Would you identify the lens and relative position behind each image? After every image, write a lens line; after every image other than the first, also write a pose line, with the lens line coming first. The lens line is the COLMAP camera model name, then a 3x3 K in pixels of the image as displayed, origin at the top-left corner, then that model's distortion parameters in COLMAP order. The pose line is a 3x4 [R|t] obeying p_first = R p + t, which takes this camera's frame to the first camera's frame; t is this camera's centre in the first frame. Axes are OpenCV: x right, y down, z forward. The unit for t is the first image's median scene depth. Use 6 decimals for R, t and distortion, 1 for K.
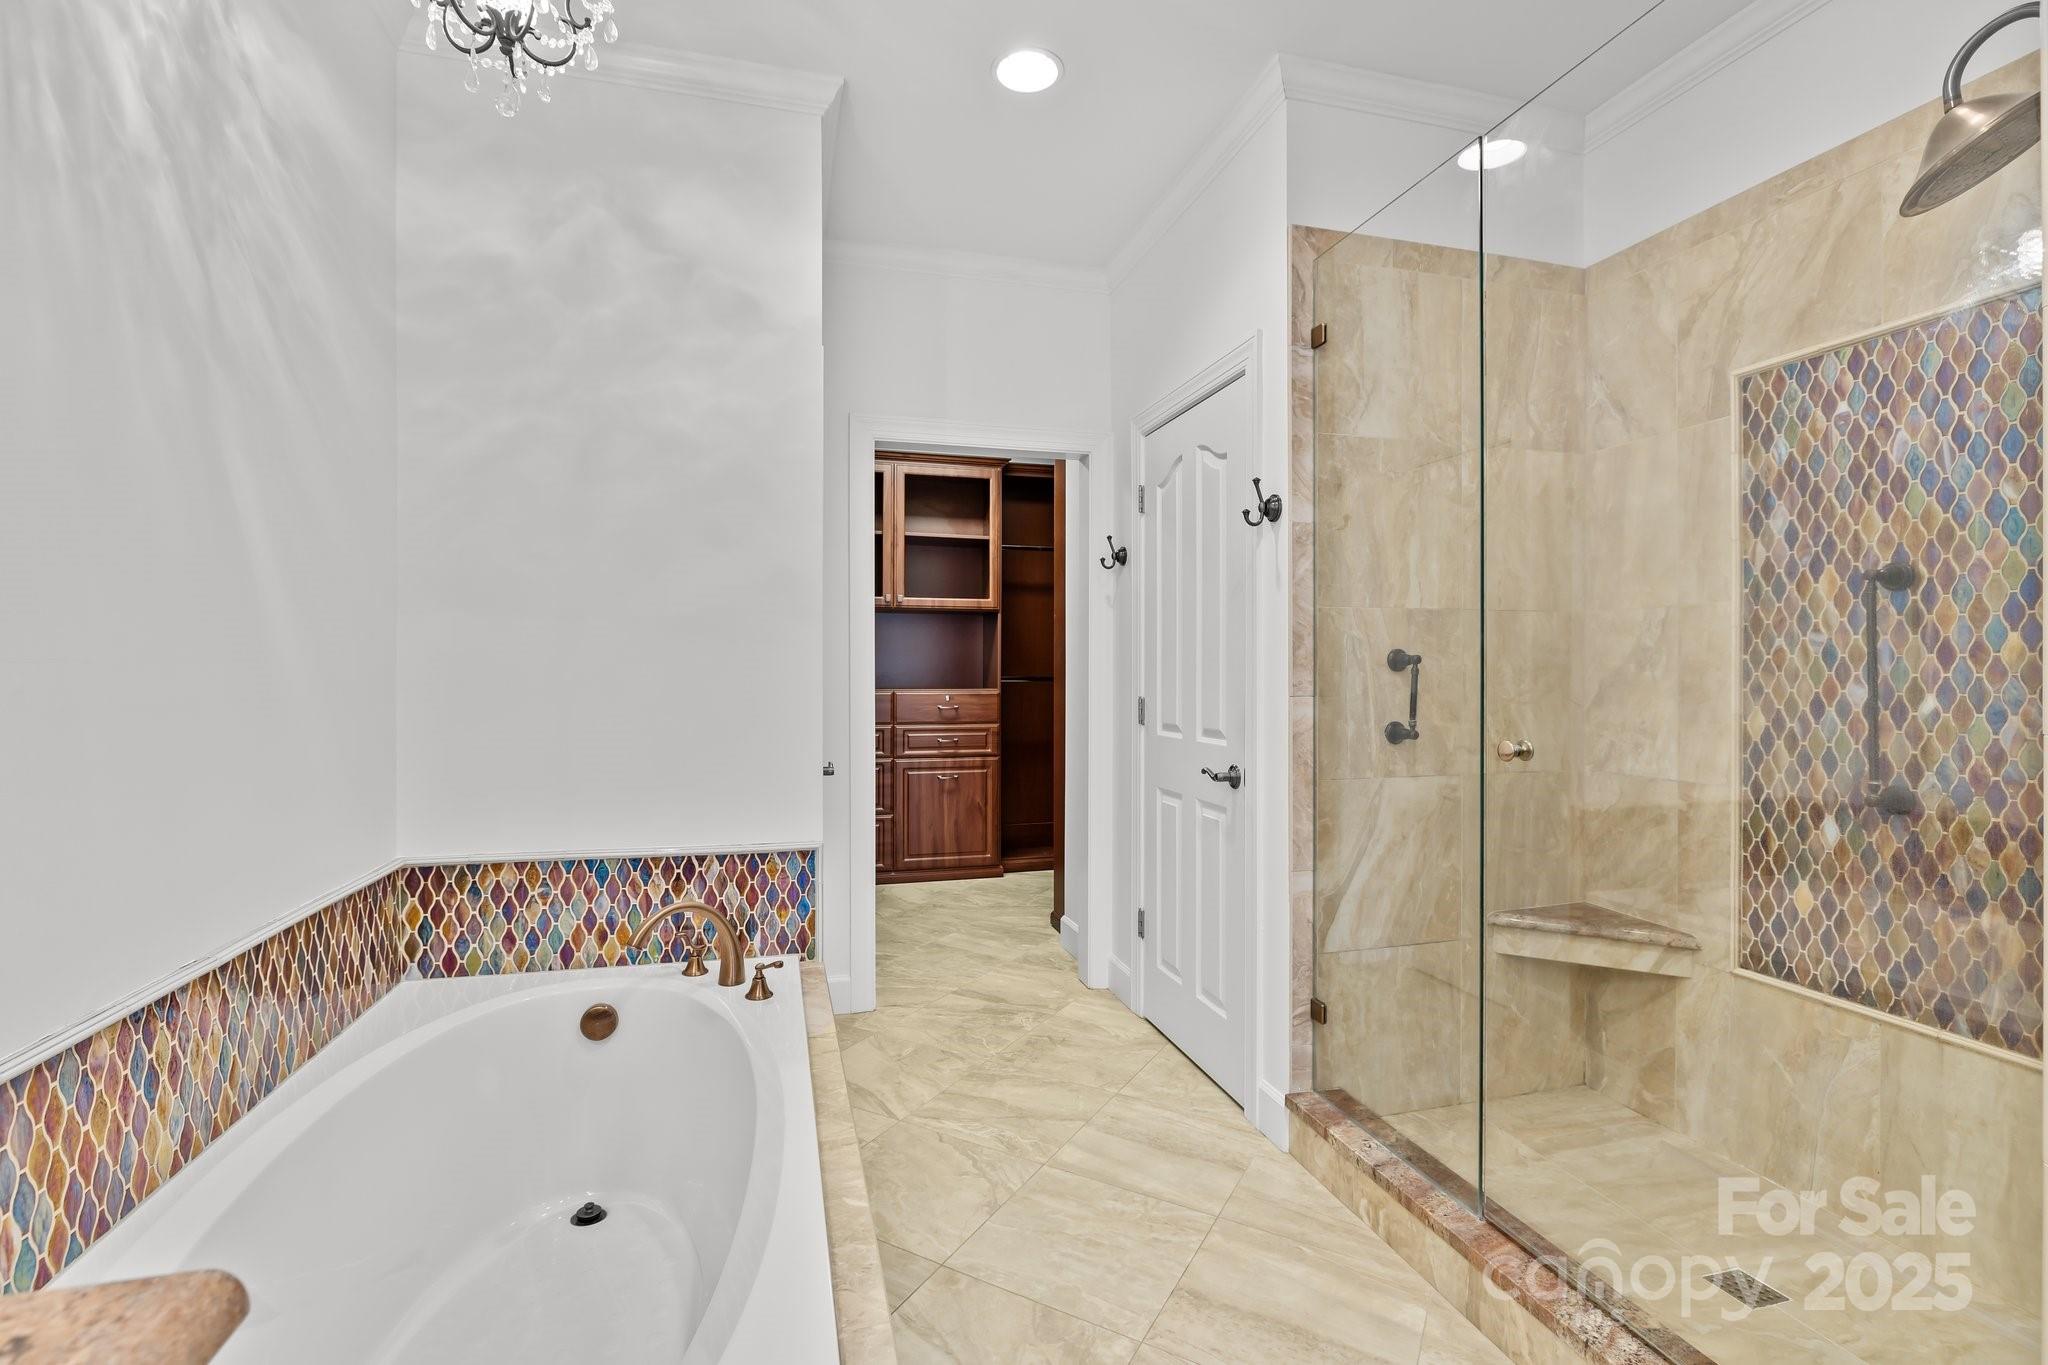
lens RADIAL K [[914.1, 0, 1018.5], [0, 914.1, 671.3], [0, 0, 1]] dist [-0.009809, 0.000354]
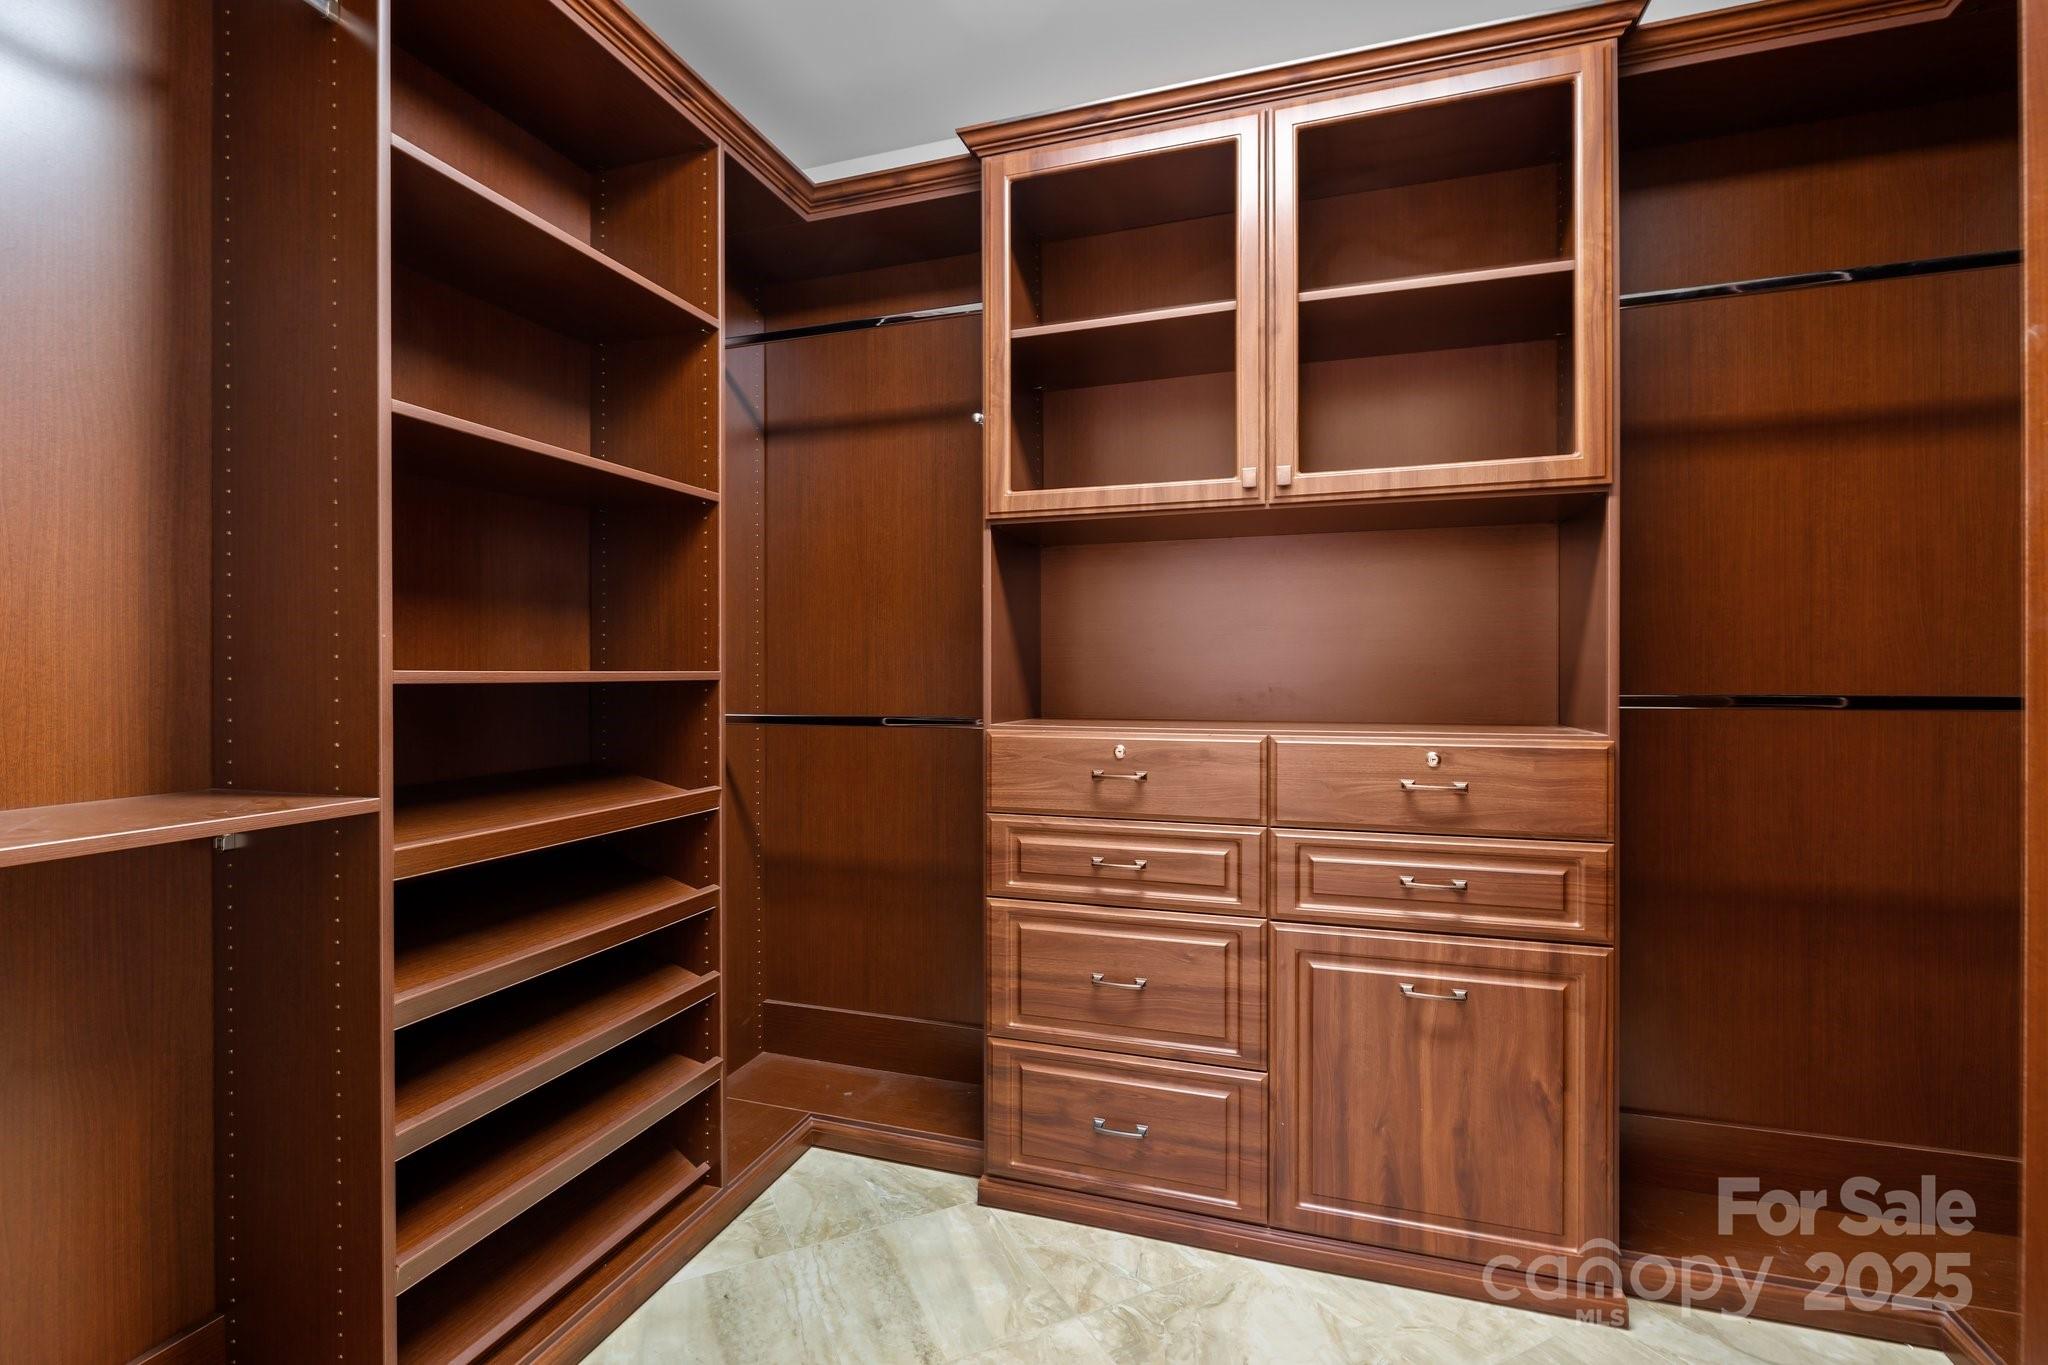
lens RADIAL K [[914.1, 0, 1018.5], [0, 914.1, 671.3], [0, 0, 1]] dist [-0.009809, 0.000354]
pose [[0.833032, -0.001626, -0.553222, -0.042100], [0.002784, 0.999995, 0.001253, -0.009131], [0.553218, -0.002584, 0.833033, 1.449854]]
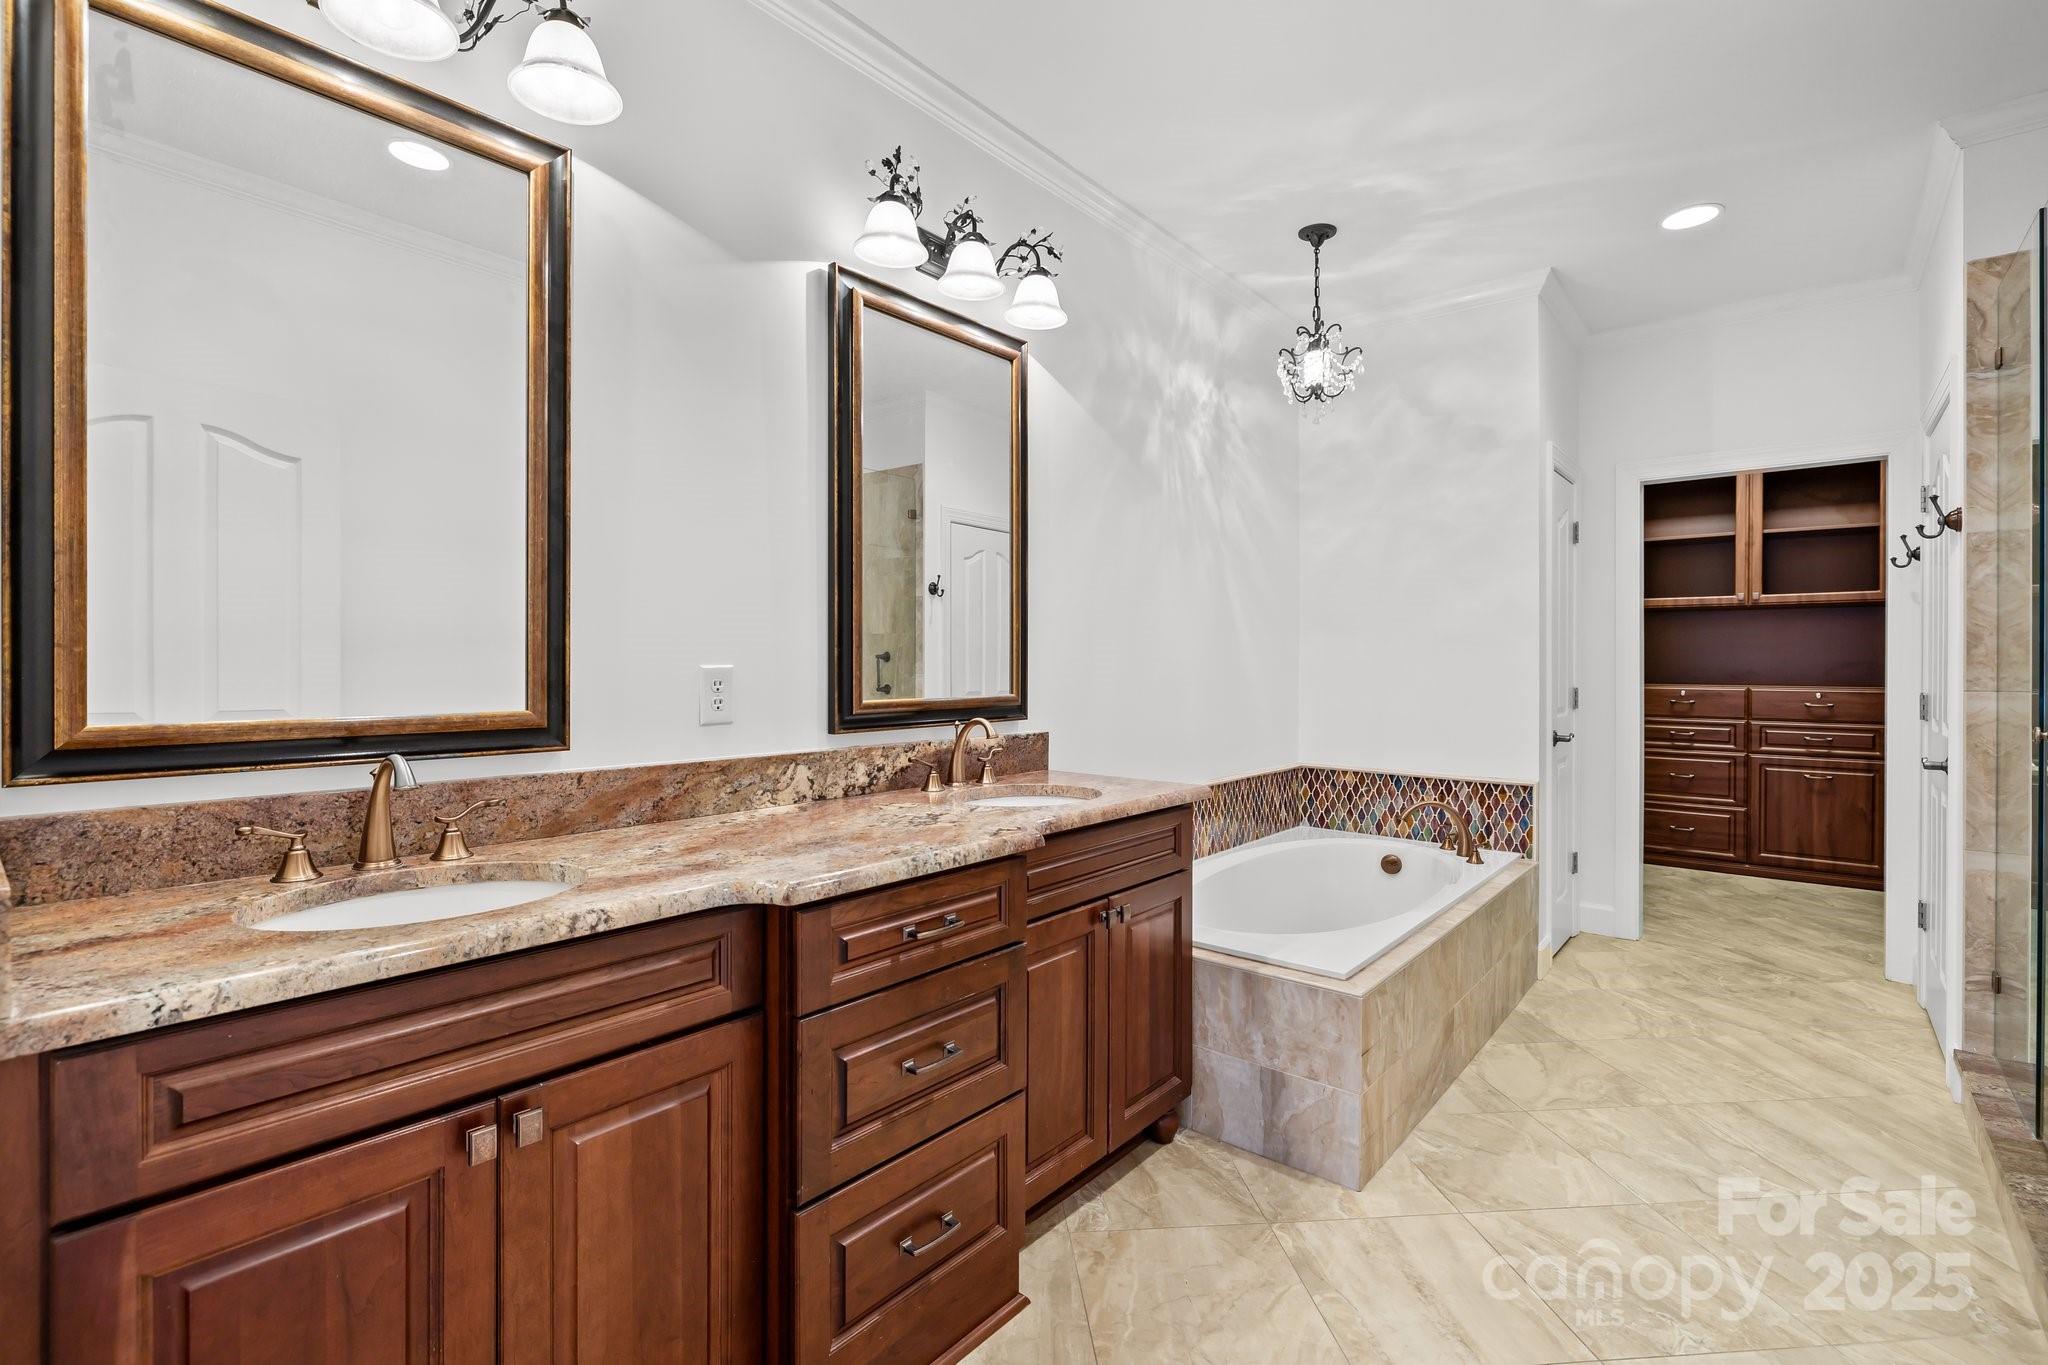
lens RADIAL K [[914.1, 0, 1018.5], [0, 914.1, 671.3], [0, 0, 1]] dist [-0.009809, 0.000354]
pose [[0.562674, 0.005188, -0.826663, 0.548553], [-0.001664, 0.999985, 0.005144, 0.000072], [0.826677, -0.001519, 0.562675, -0.551914]]
